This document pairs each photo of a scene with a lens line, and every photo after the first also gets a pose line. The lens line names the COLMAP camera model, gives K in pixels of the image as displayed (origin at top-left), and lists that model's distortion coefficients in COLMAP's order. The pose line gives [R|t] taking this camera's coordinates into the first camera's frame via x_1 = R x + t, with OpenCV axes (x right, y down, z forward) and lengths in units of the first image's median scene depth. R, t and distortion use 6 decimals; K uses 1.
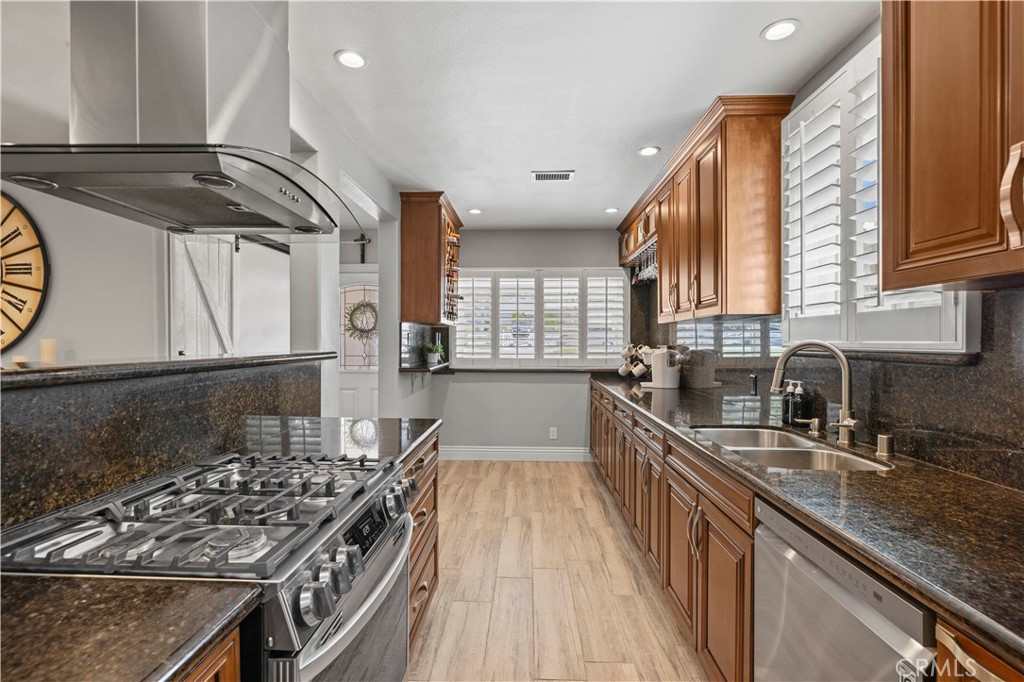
lens RADIAL K [[479.3, 0, 513.2], [0, 479.3, 350.4], [0, 0, 1]] dist [-0.003194, 0.000303]
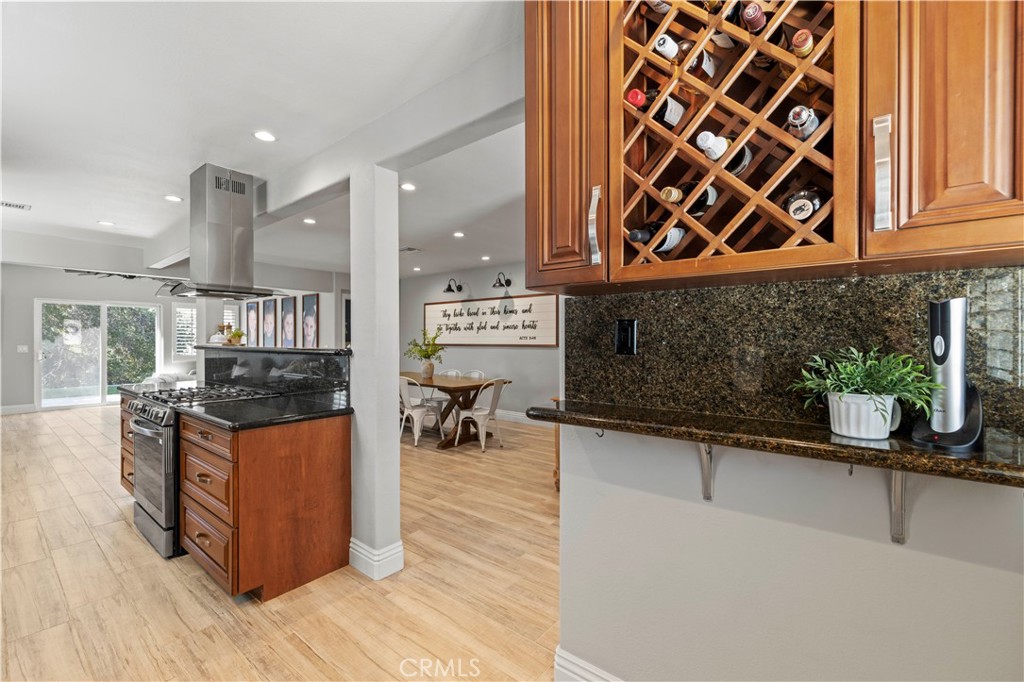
lens RADIAL K [[435.7, 0, 507.4], [0, 435.7, 337.5], [0, 0, 1]] dist [-0.000688, 0.002341]
pose [[-0.605007, -0.007649, -0.796184, 0.117730], [-0.018331, 0.999823, 0.004324, -0.020735], [0.796009, 0.017211, -0.605040, 1.116899]]
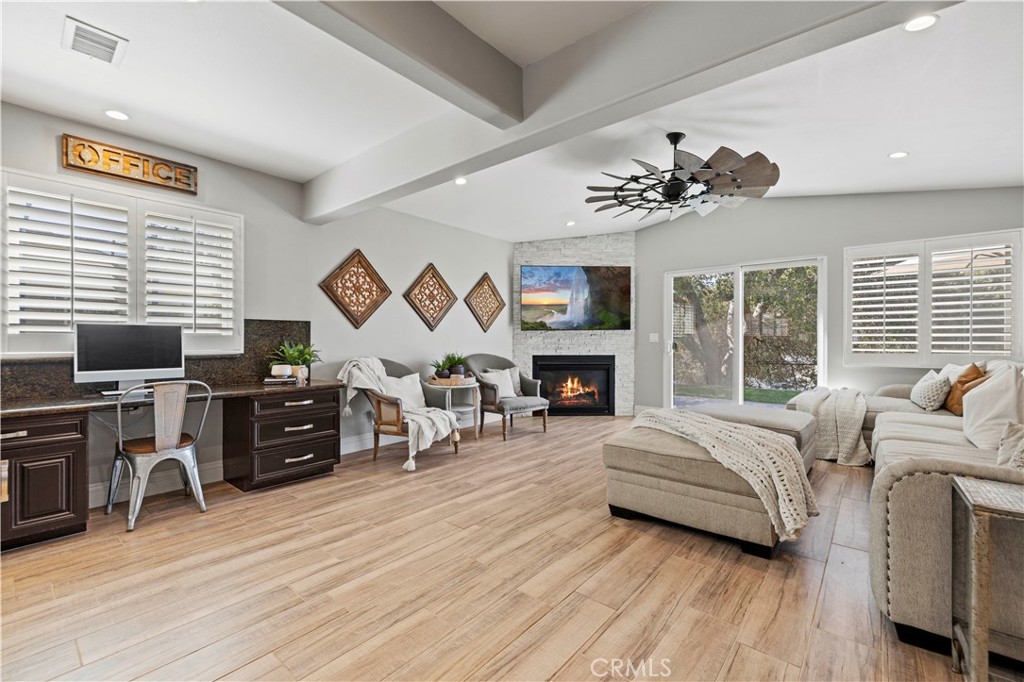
lens RADIAL K [[435.7, 0, 506.5], [0, 435.7, 342.9], [0, 0, 1]] dist [-0.000688, 0.002341]
pose [[-0.782313, -0.007509, 0.622841, -0.629413], [0.009425, 0.999670, 0.023891, 0.050010], [-0.622815, 0.024561, -0.781984, -0.151147]]
